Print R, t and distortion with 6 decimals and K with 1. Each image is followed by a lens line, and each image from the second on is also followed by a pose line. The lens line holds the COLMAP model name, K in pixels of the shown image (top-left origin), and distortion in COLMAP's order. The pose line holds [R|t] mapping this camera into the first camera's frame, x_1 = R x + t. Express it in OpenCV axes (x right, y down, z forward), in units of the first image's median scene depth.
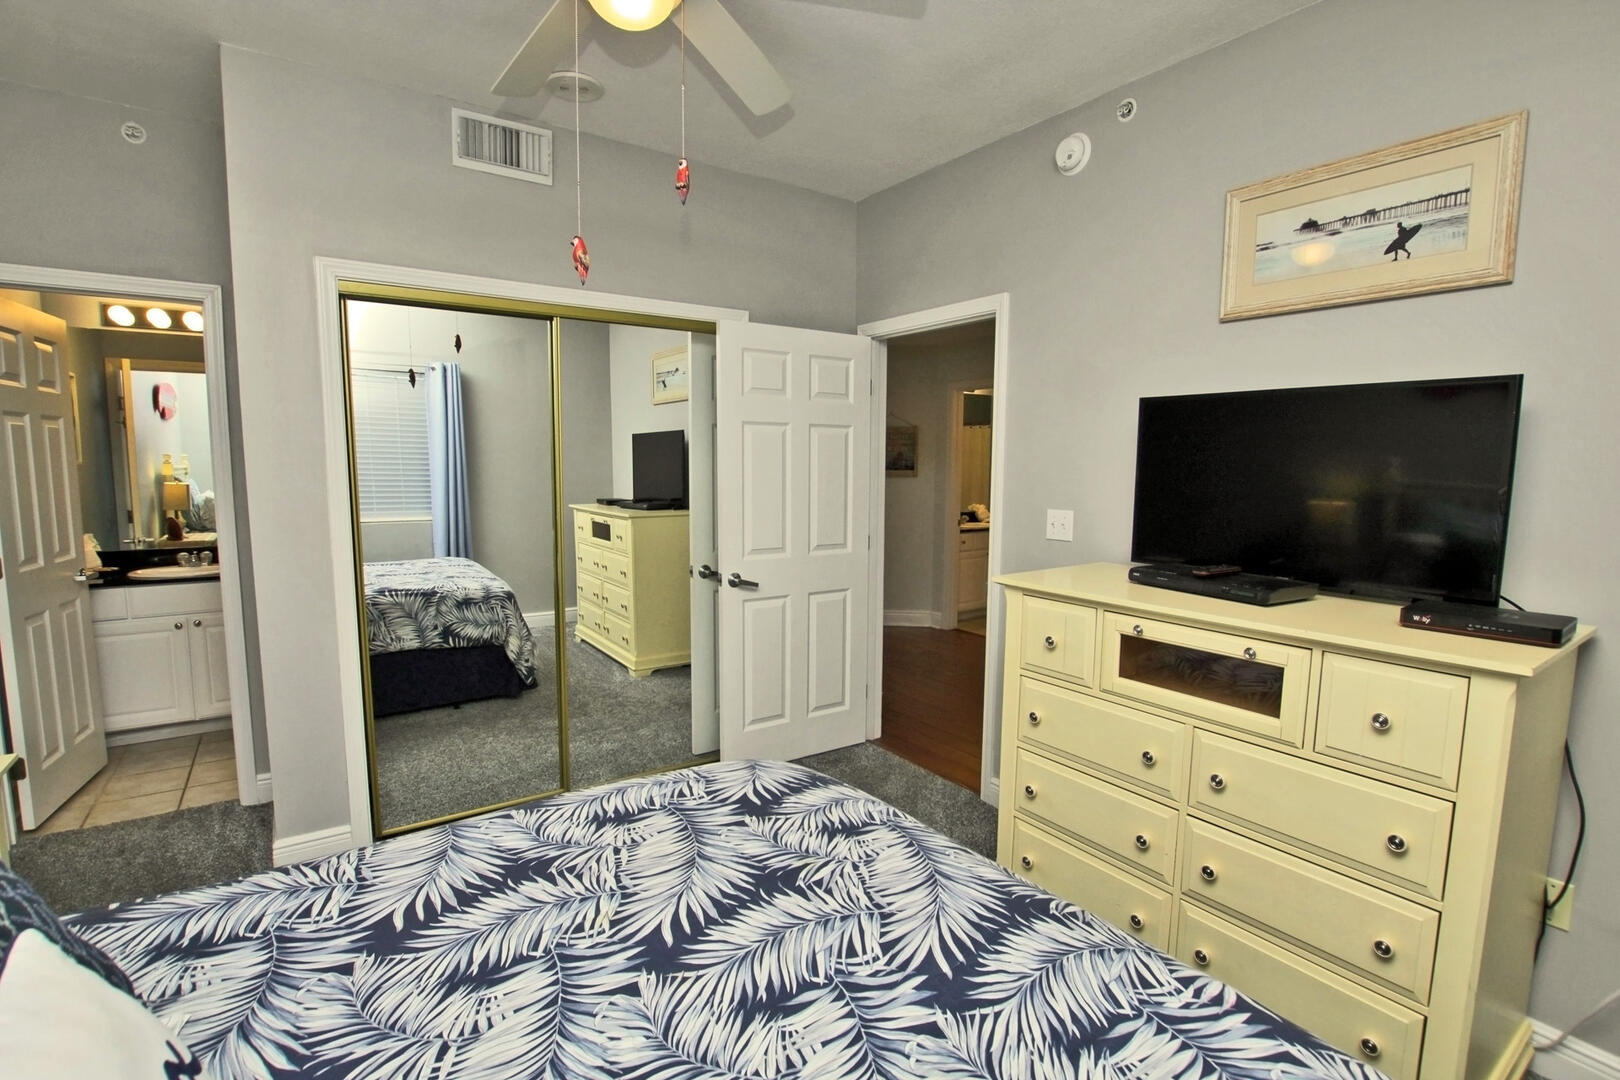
lens RADIAL K [[710.2, 0, 810.0], [0, 710.2, 540.0], [0, 0, 1]] dist [-0.034216, 0.003393]
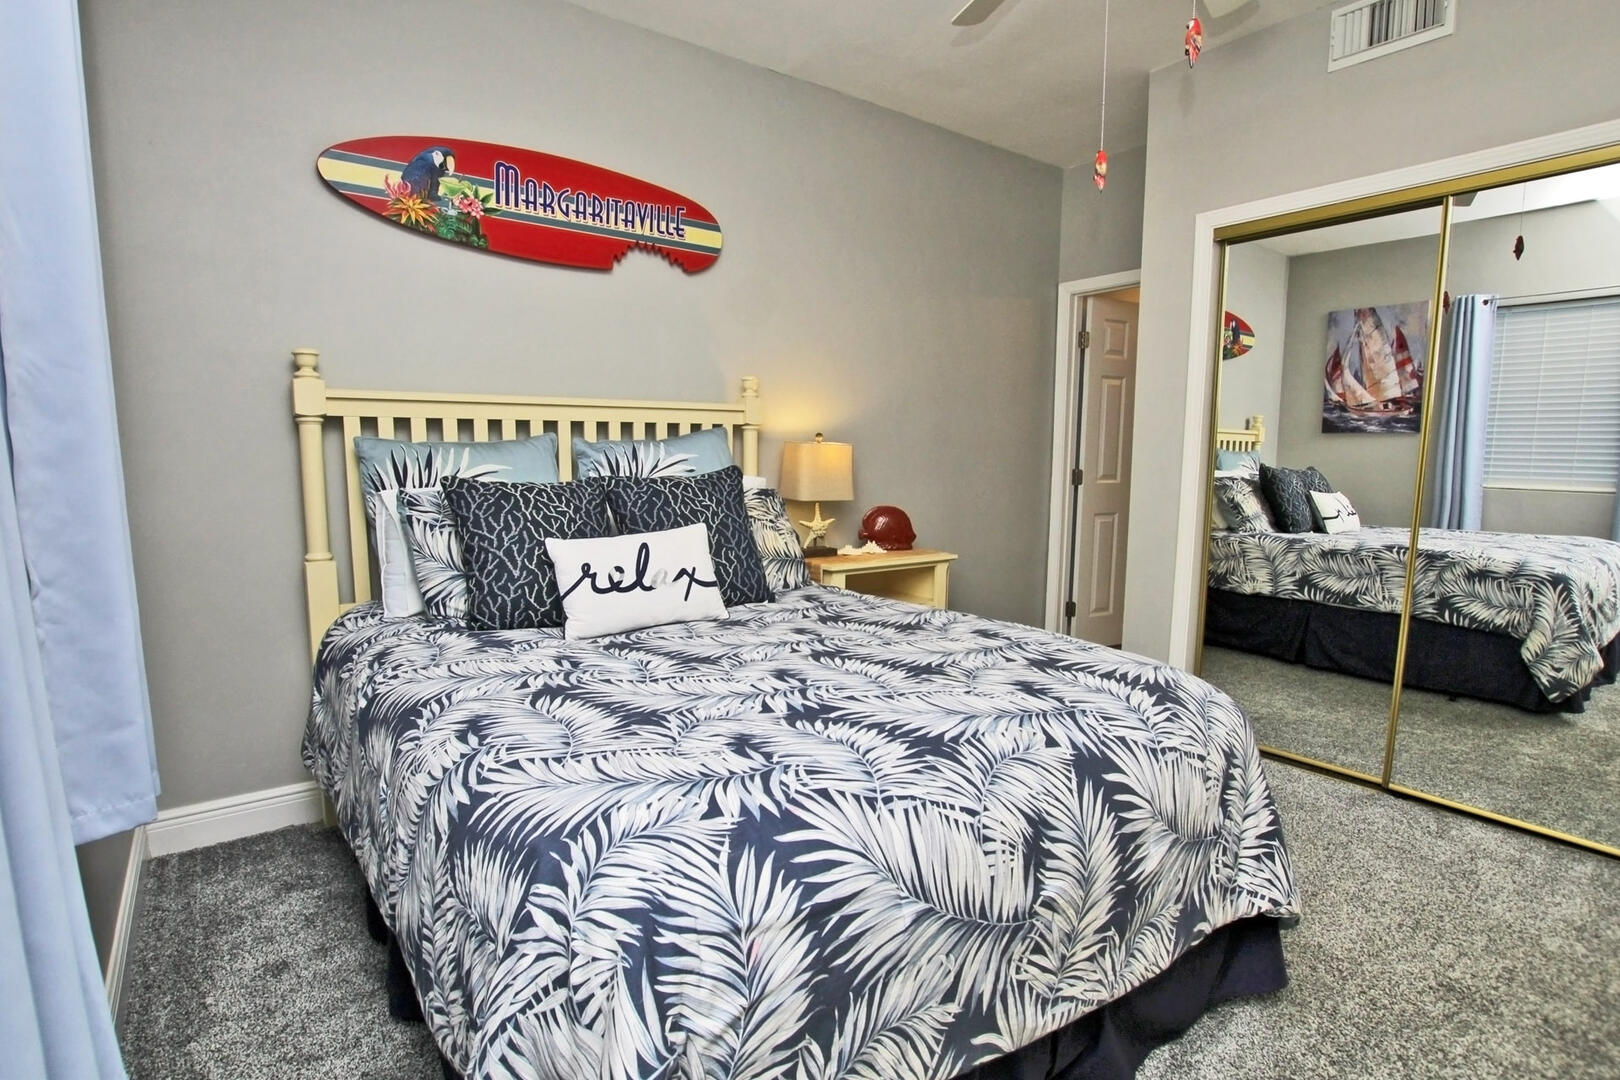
lens RADIAL K [[752.5, 0, 813.5], [0, 752.5, 541.4], [0, 0, 1]] dist [-0.037810, 0.007281]
pose [[0.097173, 0.126007, -0.987259, 0.498877], [-0.101233, 0.988060, 0.116145, 0.058737], [0.990106, 0.088657, 0.108769, 0.279795]]
